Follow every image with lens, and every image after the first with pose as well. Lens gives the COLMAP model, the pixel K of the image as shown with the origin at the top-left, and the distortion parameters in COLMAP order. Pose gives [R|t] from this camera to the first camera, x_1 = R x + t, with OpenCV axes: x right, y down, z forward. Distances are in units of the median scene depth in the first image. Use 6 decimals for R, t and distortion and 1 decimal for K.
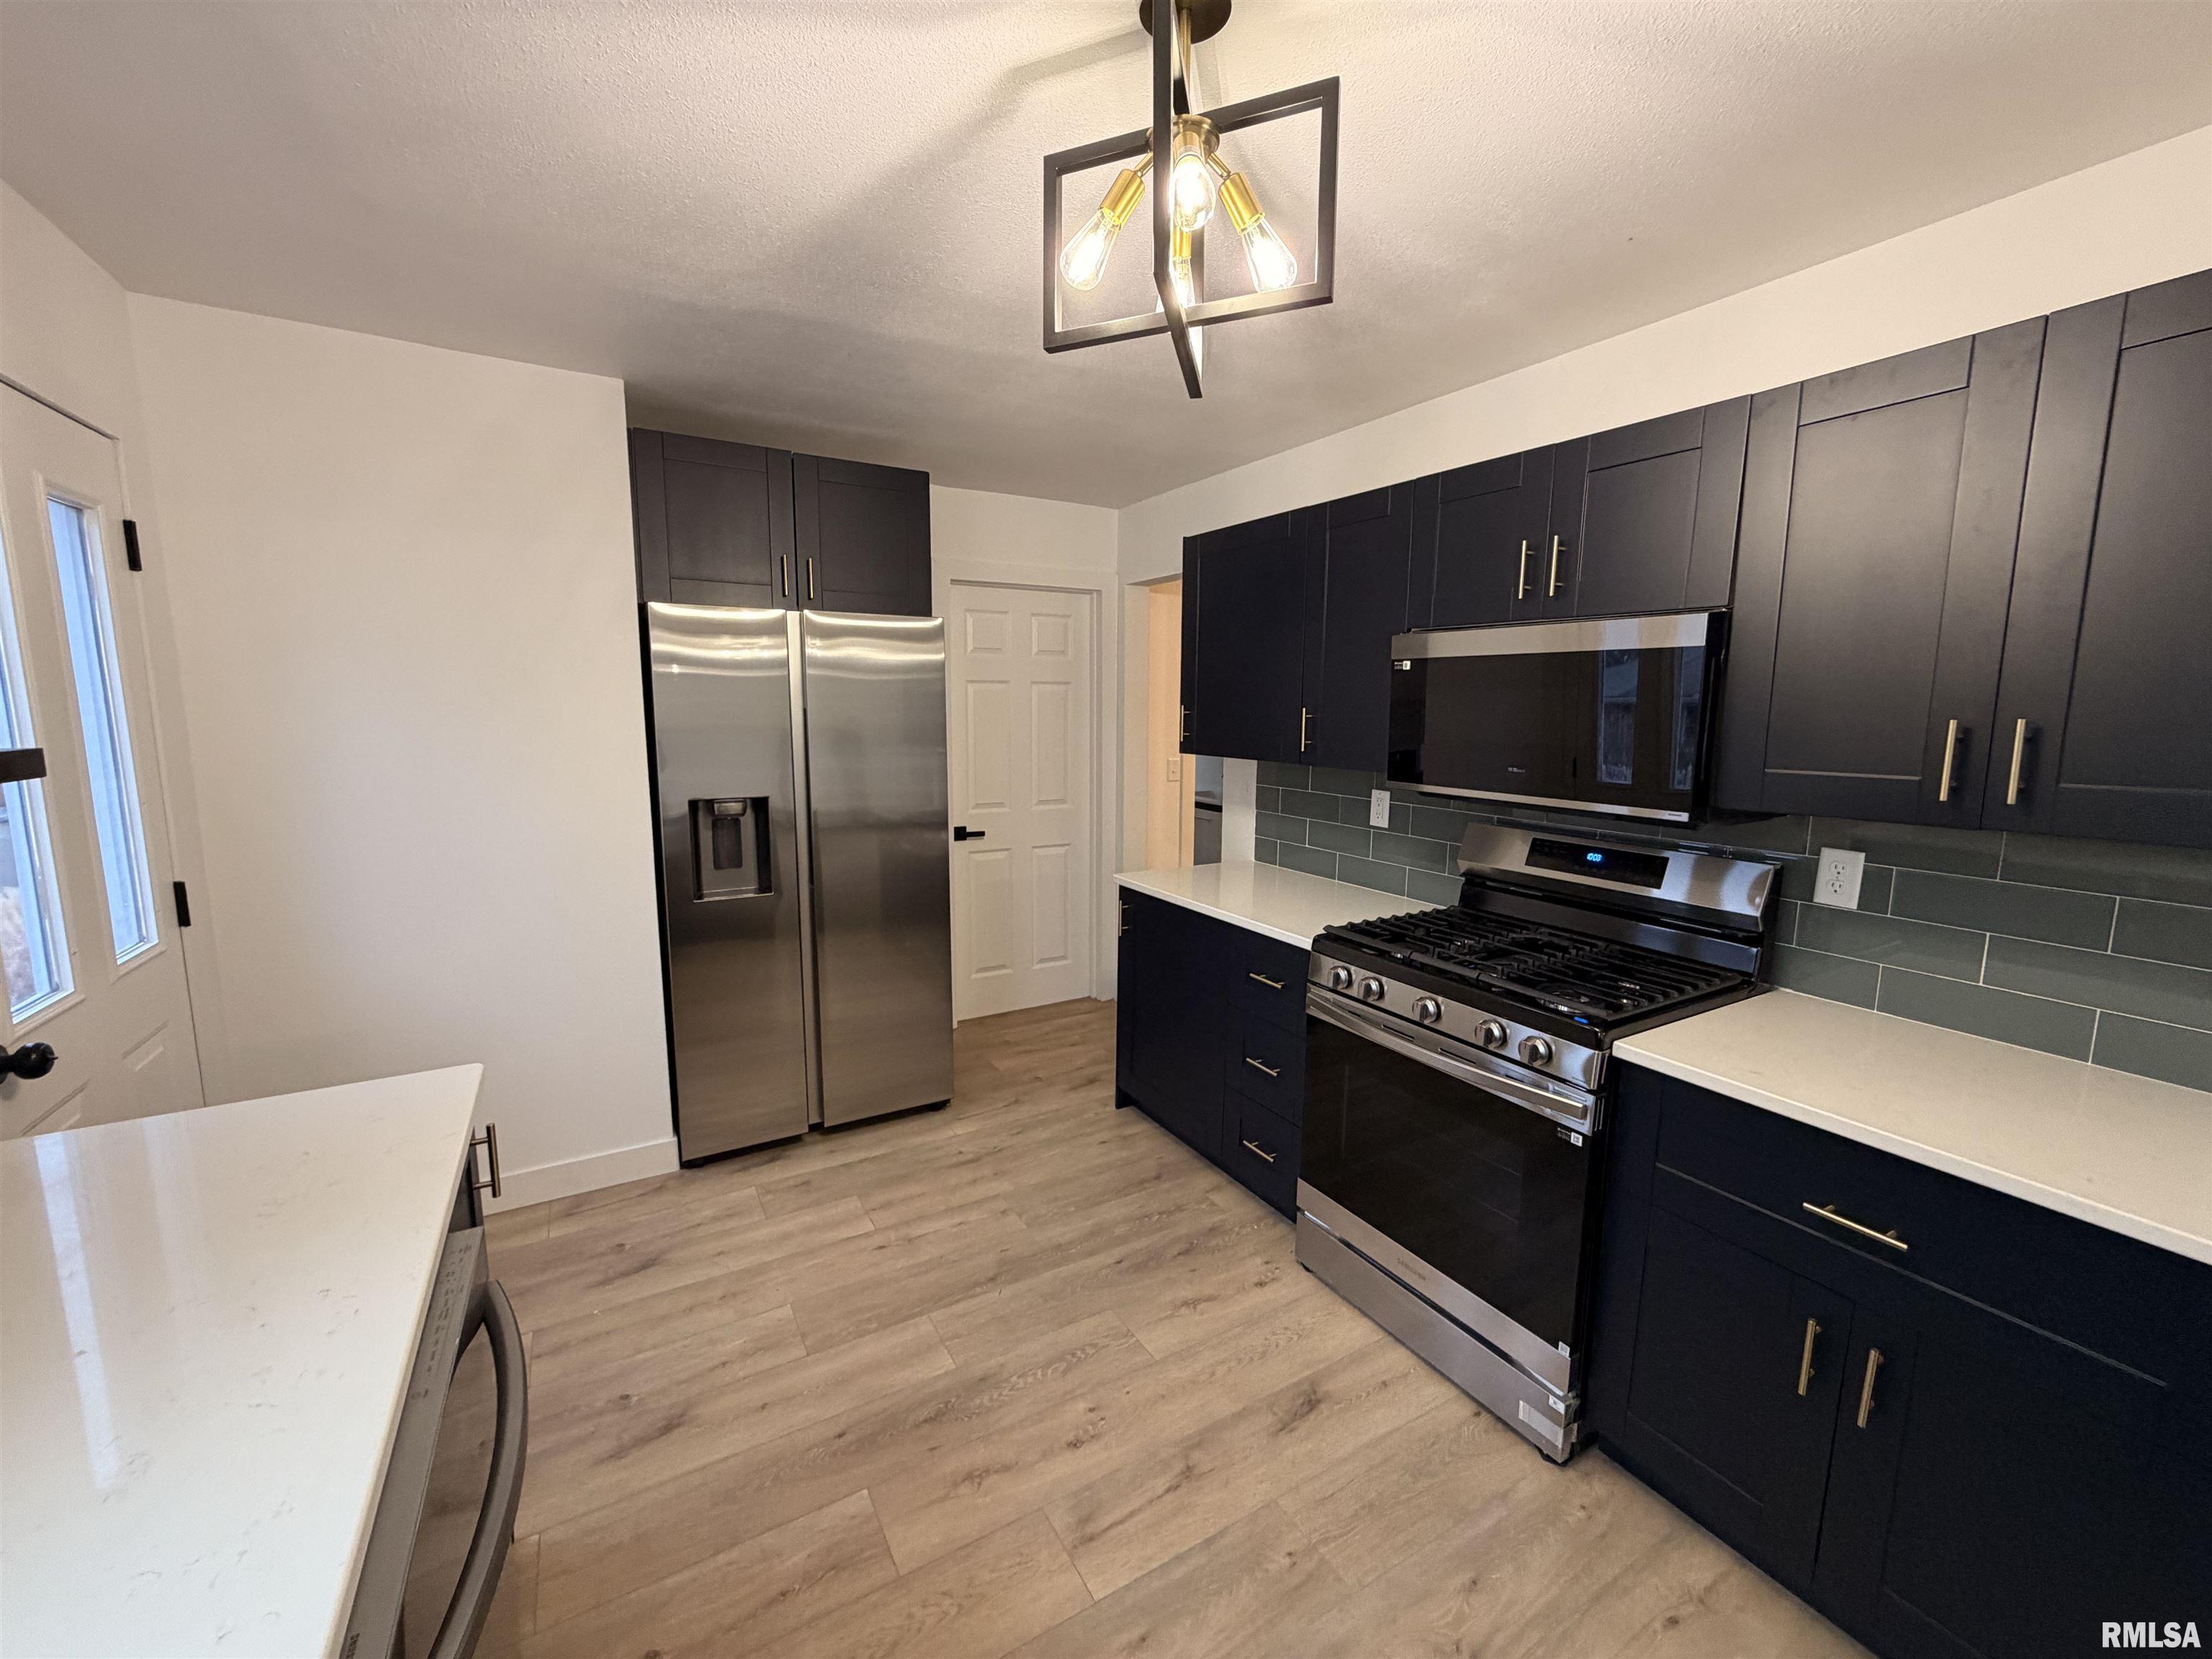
lens RADIAL K [[884.3, 0, 1100.3], [0, 884.3, 829.1], [0, 0, 1]] dist [0.001721, -0.000083]
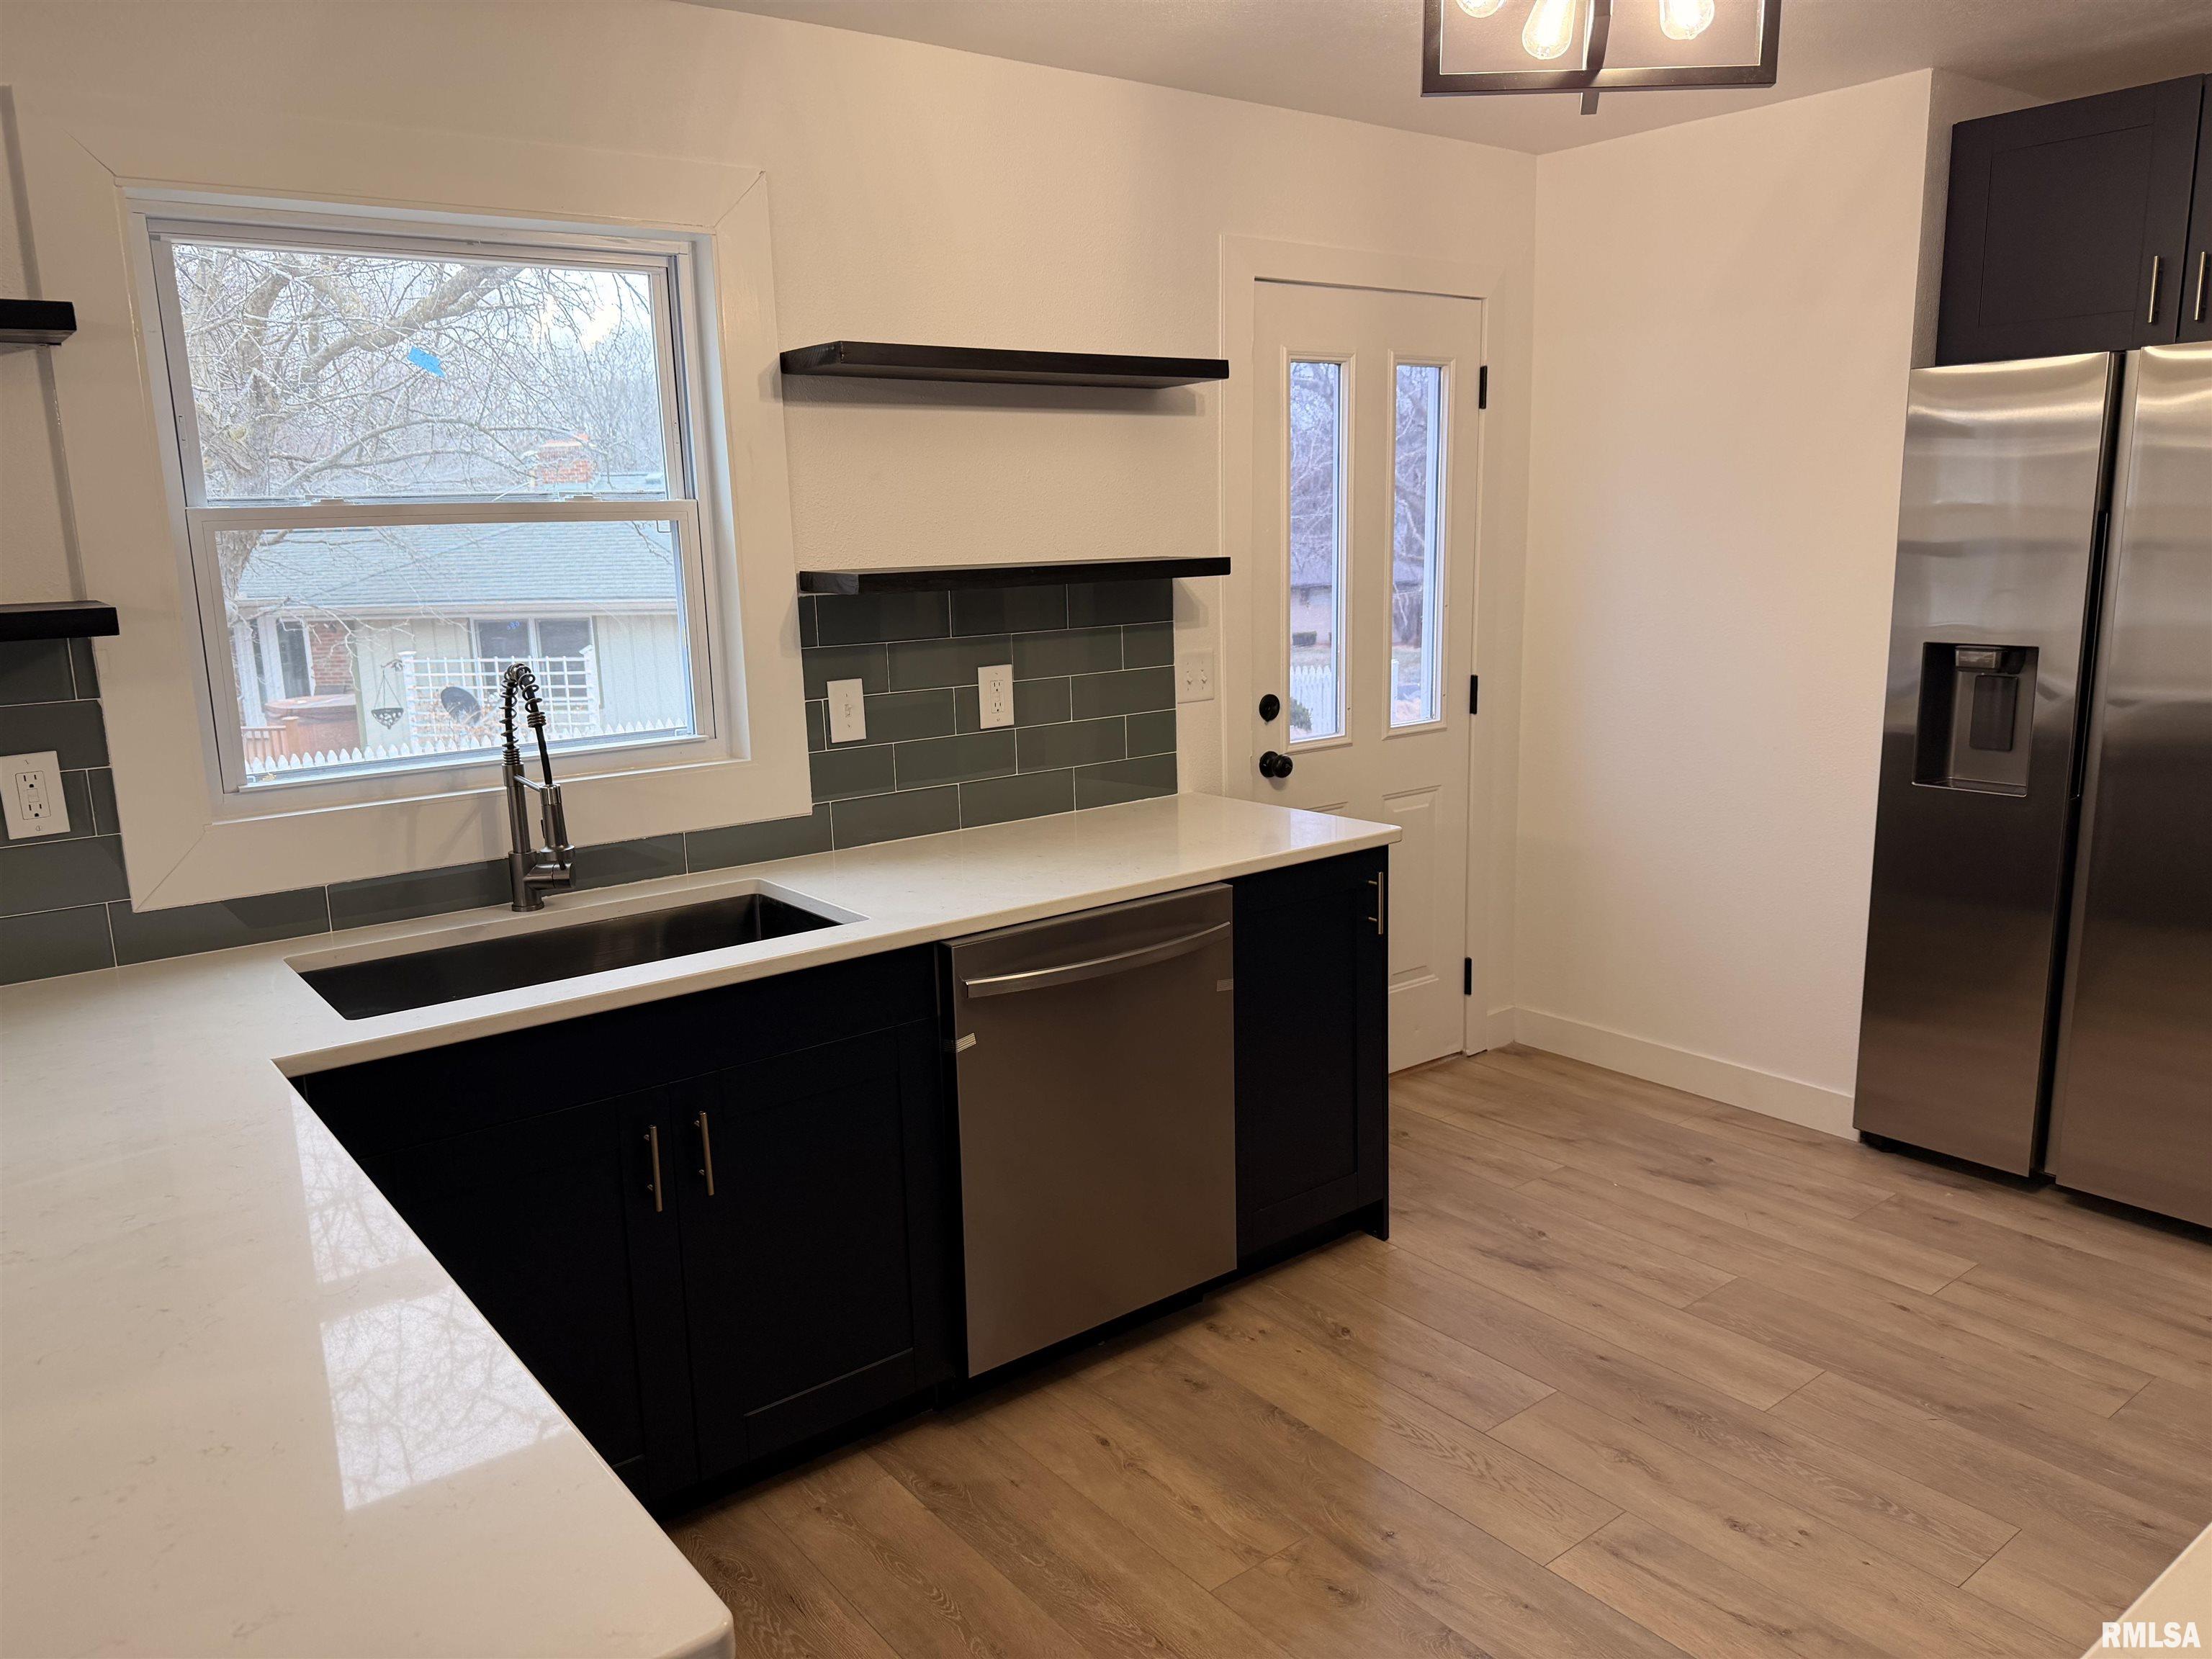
lens RADIAL K [[1576.8, 0, 1095.7], [0, 1576.8, 834.2], [0, 0, 1]] dist [0.106214, -0.149684]
pose [[0.131558, 0.180938, -0.974656, 0.961114], [-0.115687, 0.979285, 0.166182, -0.023356], [0.984535, 0.090892, 0.149765, 0.196935]]
